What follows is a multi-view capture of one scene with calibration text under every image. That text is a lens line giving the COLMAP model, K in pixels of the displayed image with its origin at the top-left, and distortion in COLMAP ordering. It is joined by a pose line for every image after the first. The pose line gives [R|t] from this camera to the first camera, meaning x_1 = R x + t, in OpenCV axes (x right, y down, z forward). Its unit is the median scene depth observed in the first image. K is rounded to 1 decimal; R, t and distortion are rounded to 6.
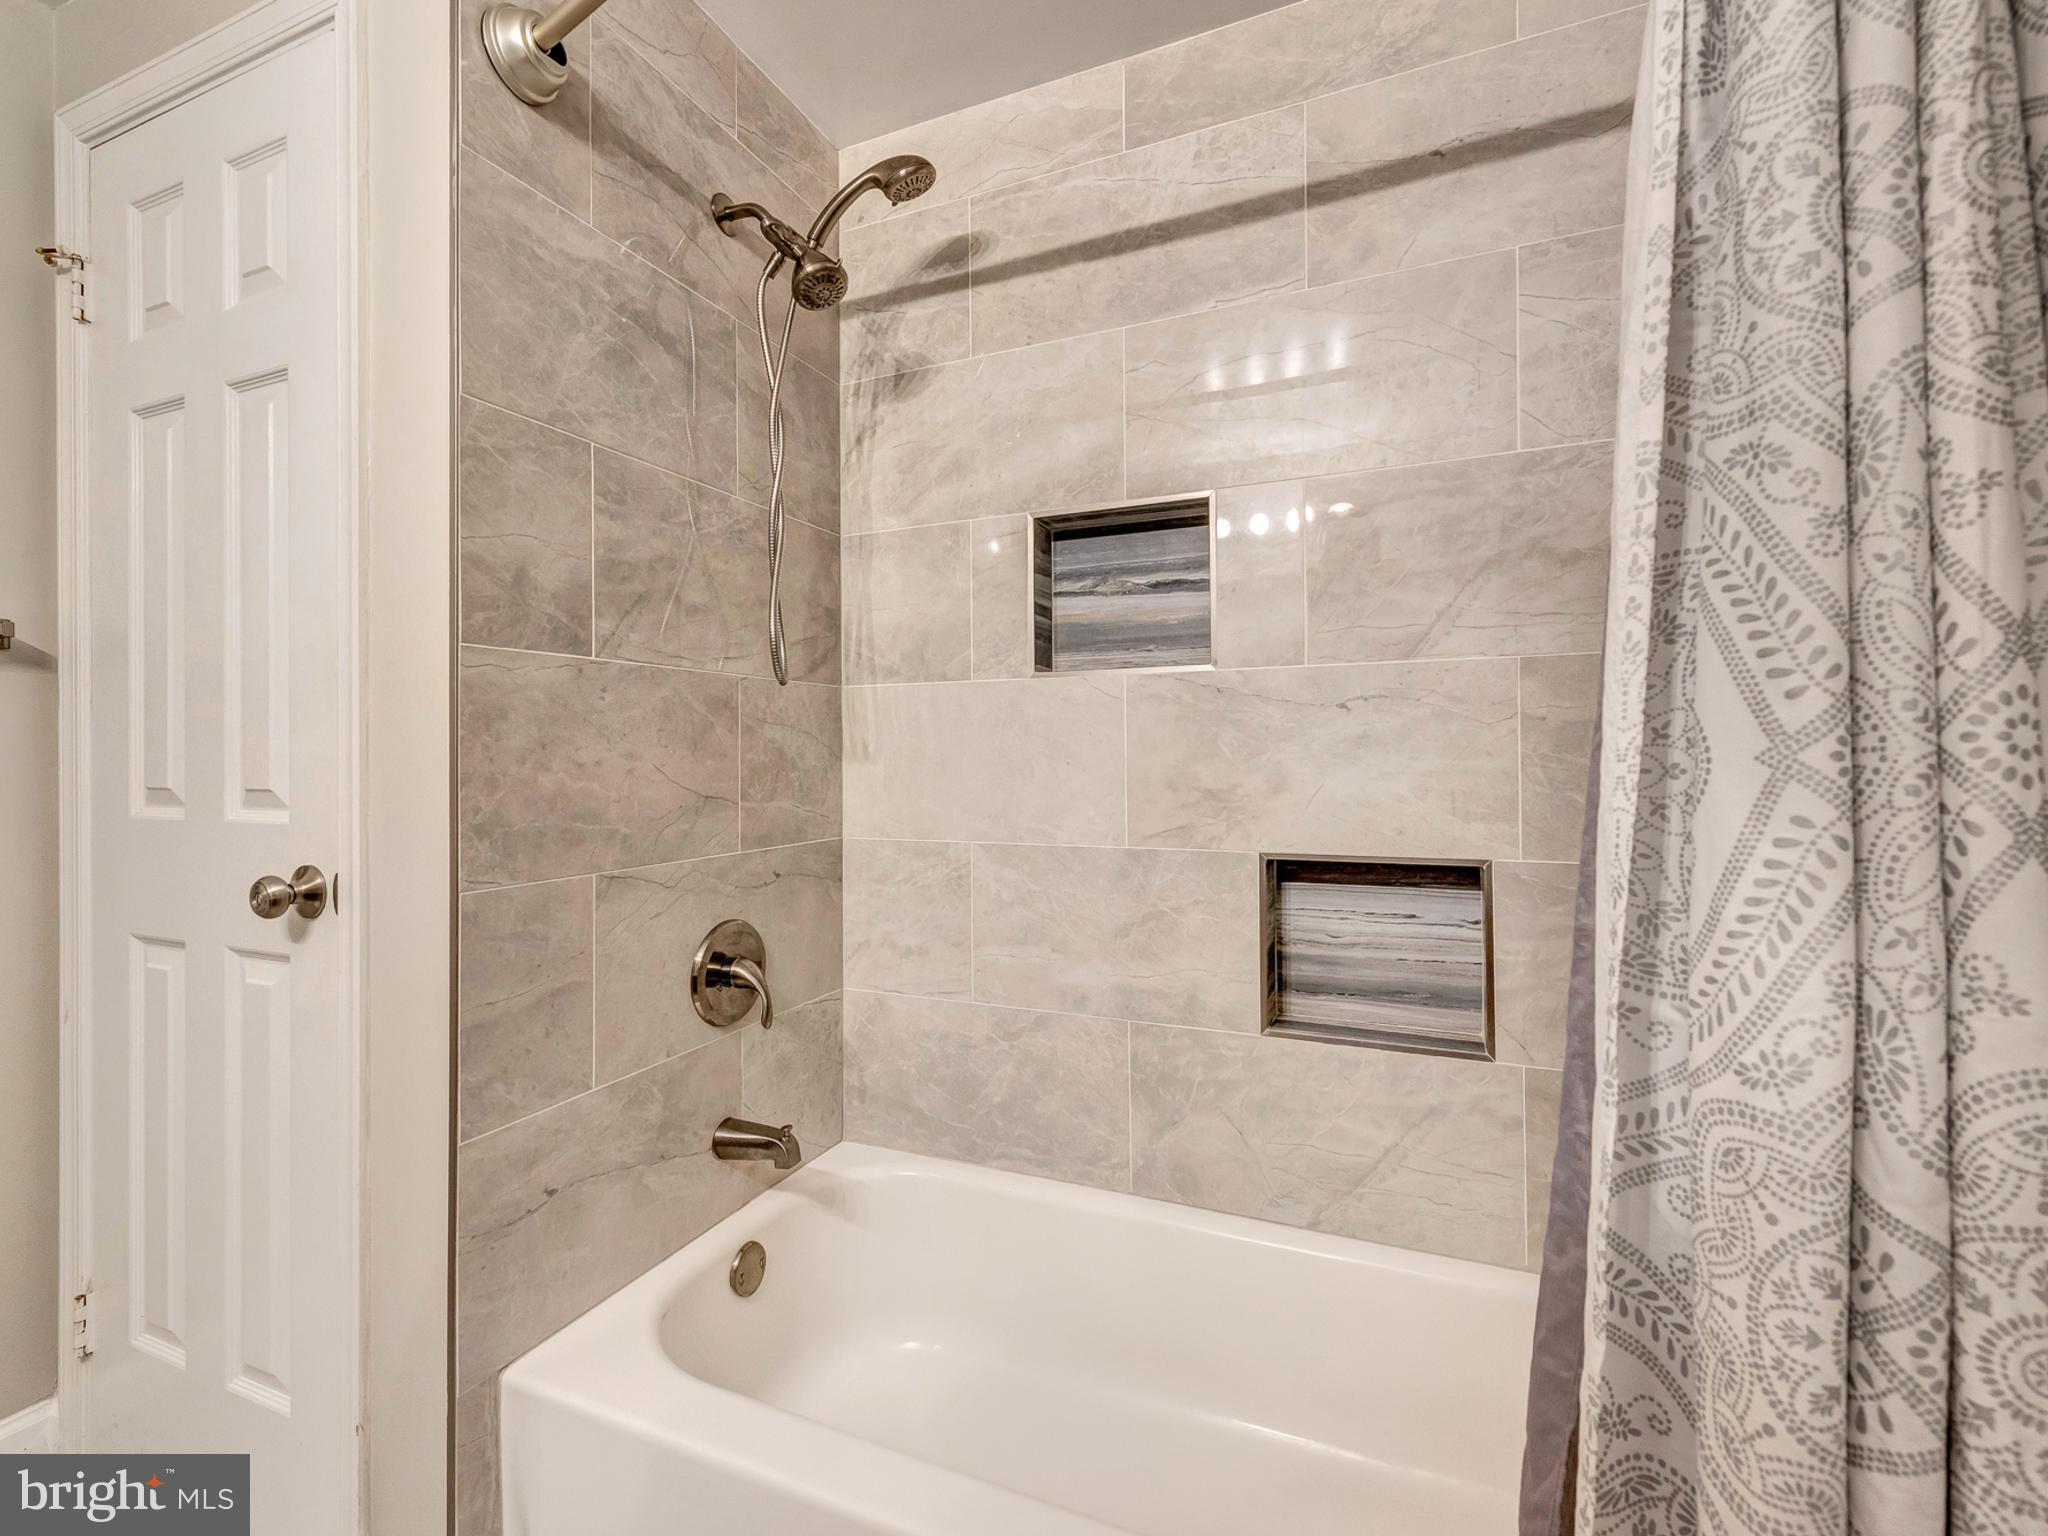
lens RADIAL K [[935.3, 0, 1025.2], [0, 935.3, 752.0], [0, 0, 1]] dist [0.012474, -0.001778]
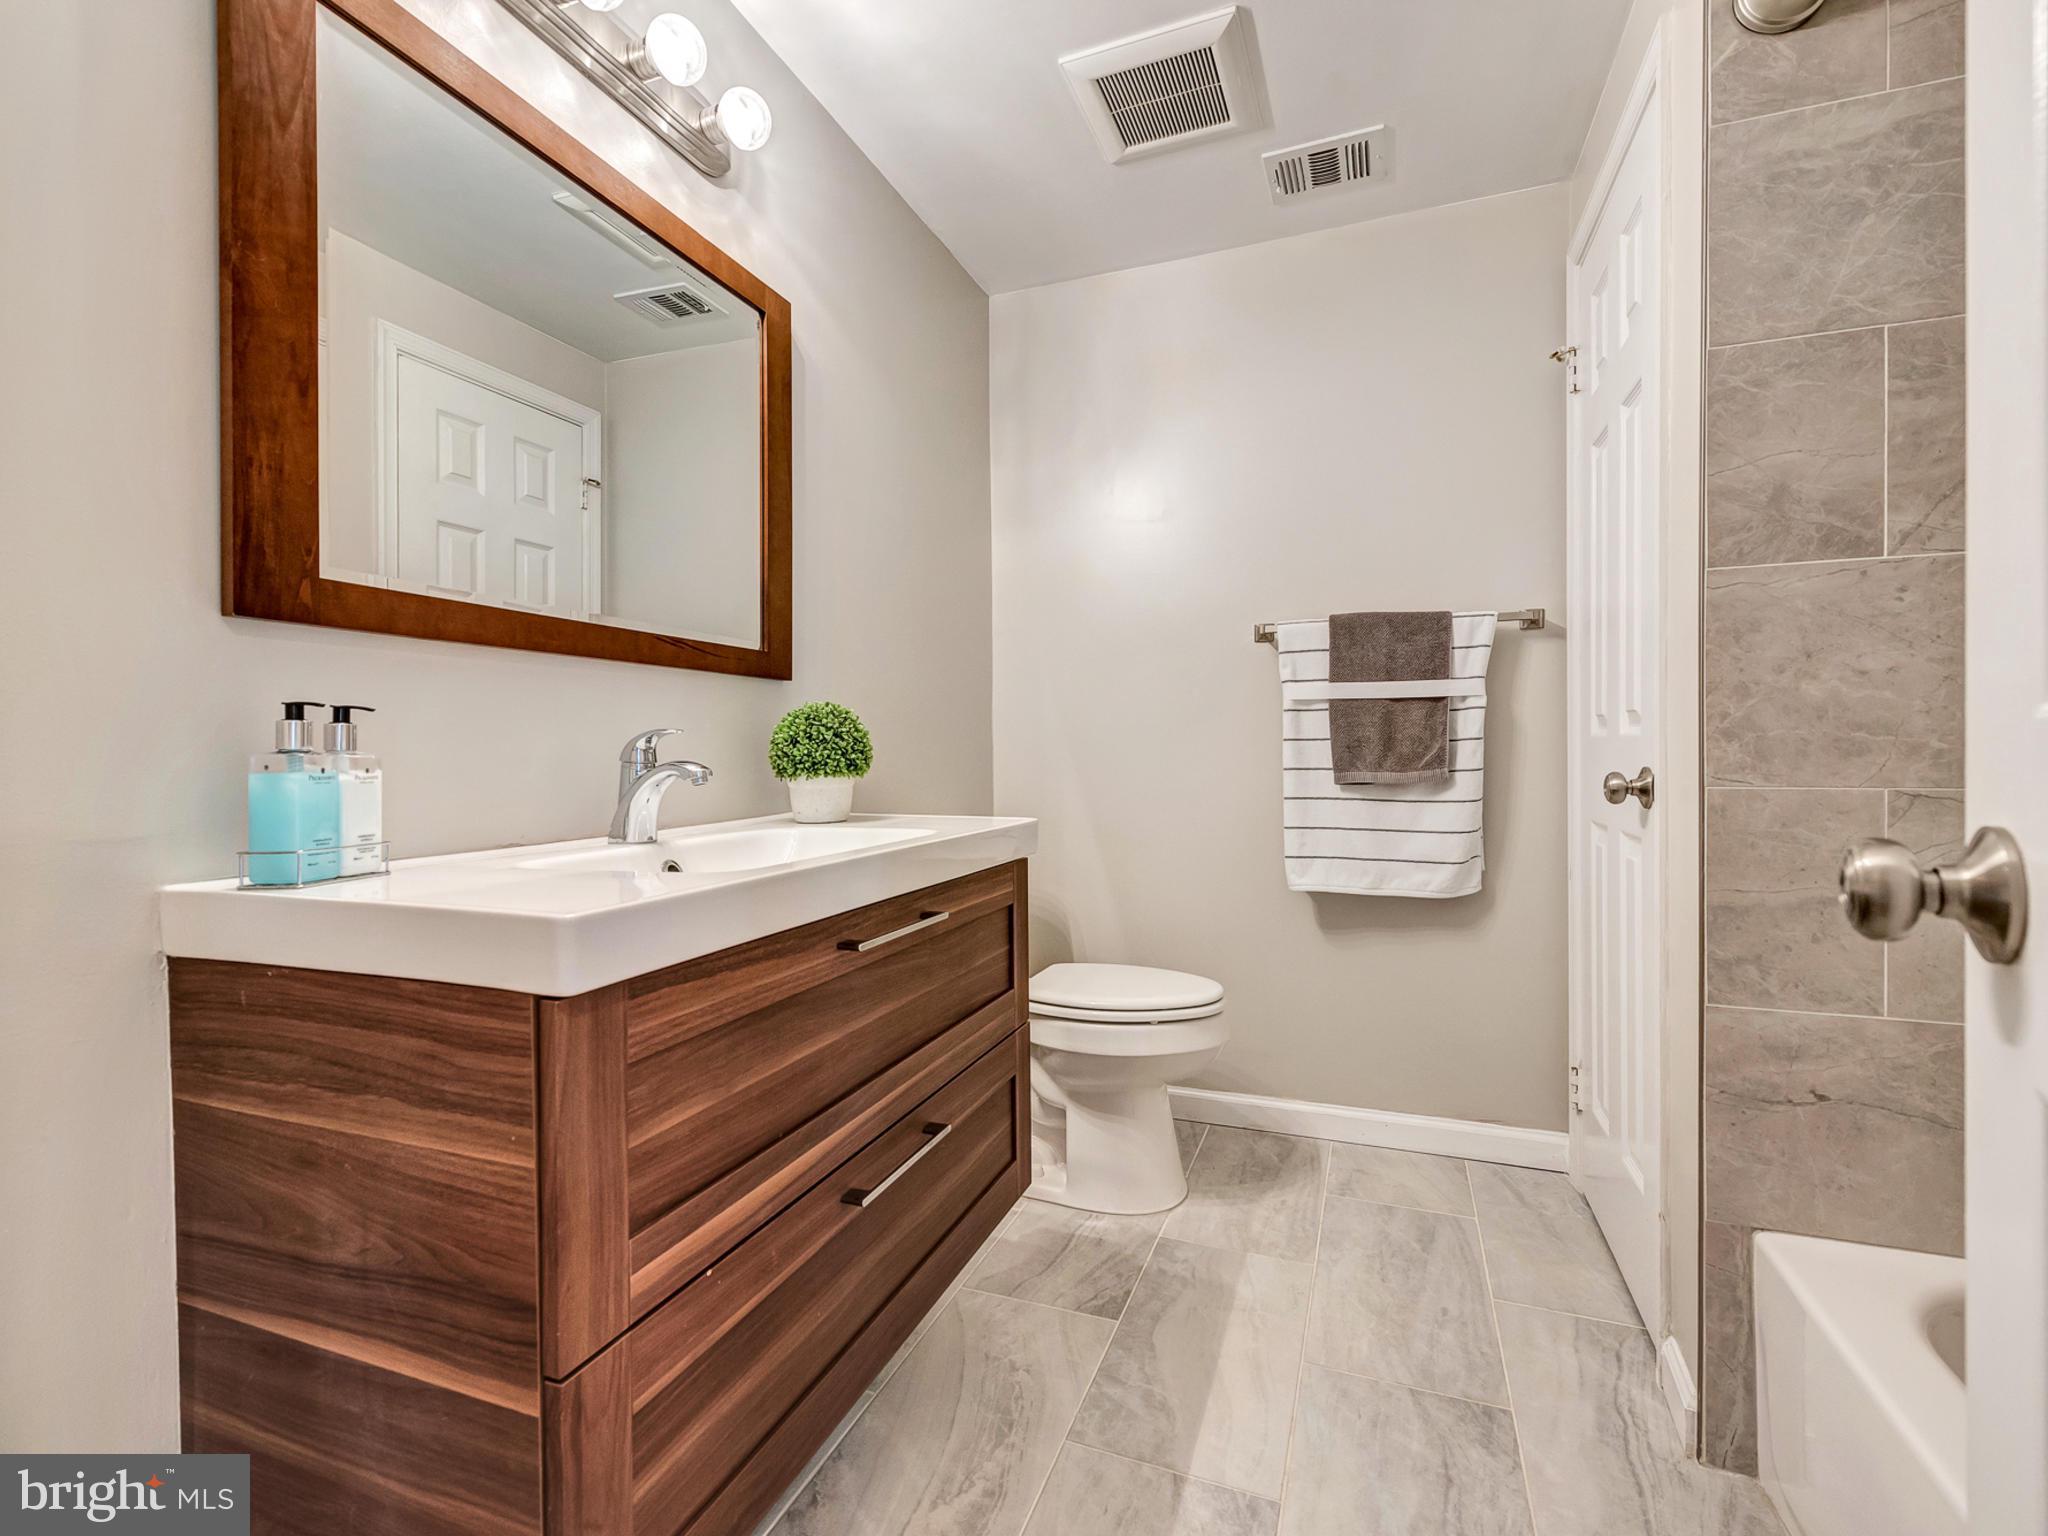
lens RADIAL K [[935.3, 0, 1025.8], [0, 935.3, 759.4], [0, 0, 1]] dist [0.012474, -0.001778]
pose [[0.051768, 0.016612, -0.998521, 0.476248], [0.008612, 0.999817, 0.017080, 0.084720], [0.998622, -0.009483, 0.051615, 0.104036]]
